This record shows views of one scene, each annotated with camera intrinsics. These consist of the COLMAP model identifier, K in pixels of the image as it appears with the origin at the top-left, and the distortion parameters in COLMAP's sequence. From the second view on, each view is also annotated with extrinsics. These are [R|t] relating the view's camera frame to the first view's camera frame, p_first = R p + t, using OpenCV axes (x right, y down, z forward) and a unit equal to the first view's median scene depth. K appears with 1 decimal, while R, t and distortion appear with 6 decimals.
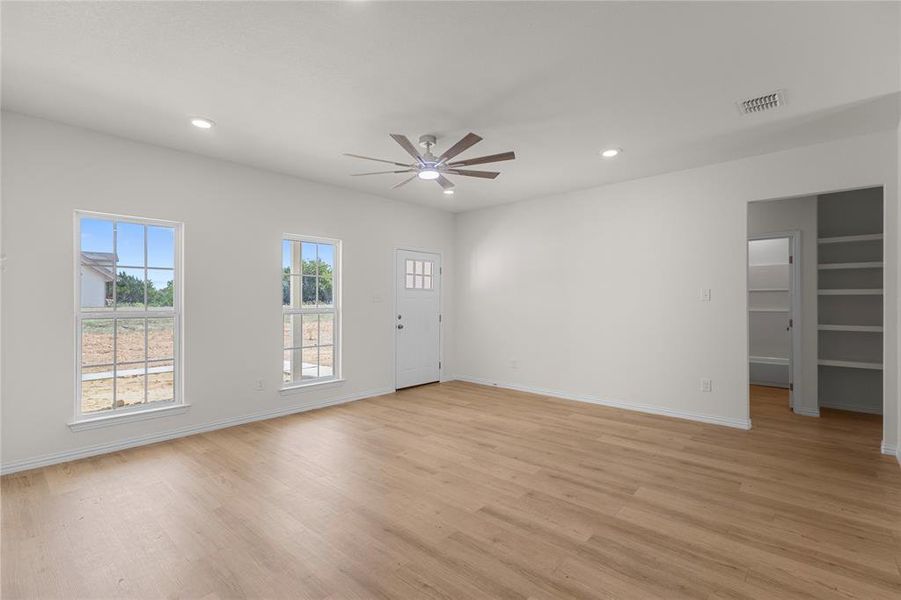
lens RADIAL K [[415.8, 0, 451.3], [0, 415.8, 298.2], [0, 0, 1]] dist [0.001769, 0.000681]
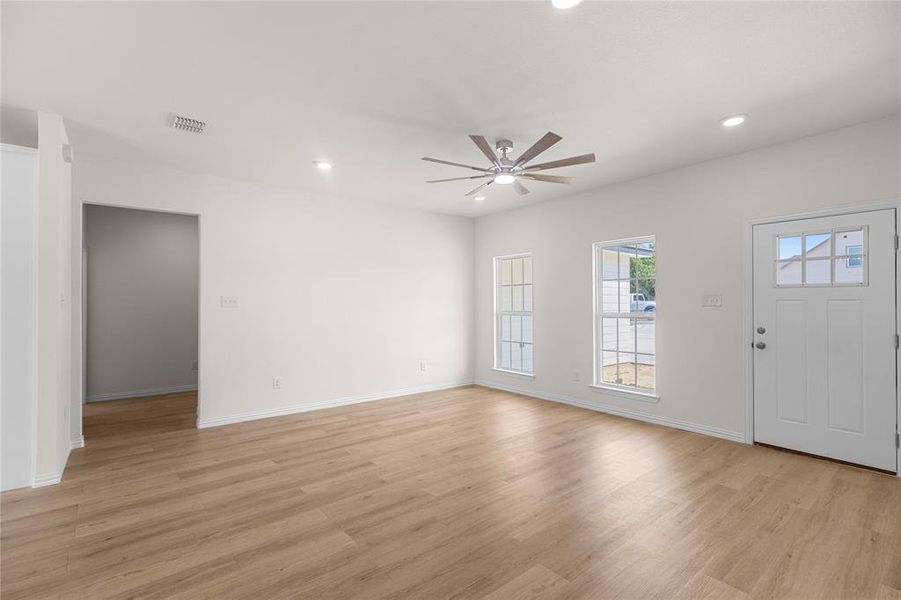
lens RADIAL K [[415.8, 0, 448.5], [0, 415.8, 303.1], [0, 0, 1]] dist [0.001769, 0.000681]
pose [[-0.152413, -0.001056, -0.988316, 1.003886], [0.006833, 0.999974, -0.002122, 0.000552], [0.988293, -0.007077, -0.152402, 1.075435]]
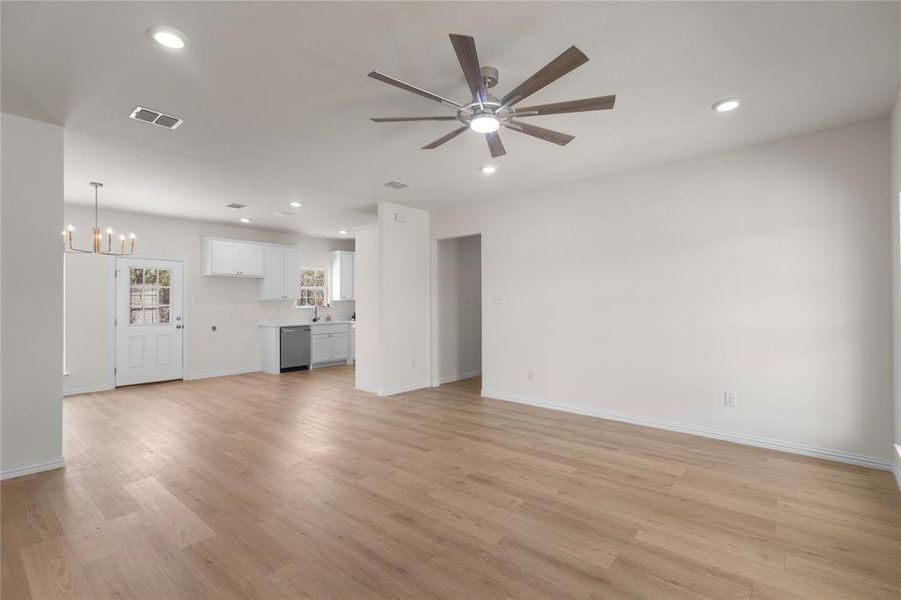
lens RADIAL K [[415.8, 0, 451.6], [0, 415.8, 303.8], [0, 0, 1]] dist [0.001769, 0.000681]
pose [[-0.999661, 0.005276, -0.025484, 0.022627], [0.005327, 0.999984, -0.001943, 0.008339], [0.025474, -0.002078, -0.999673, 1.794981]]
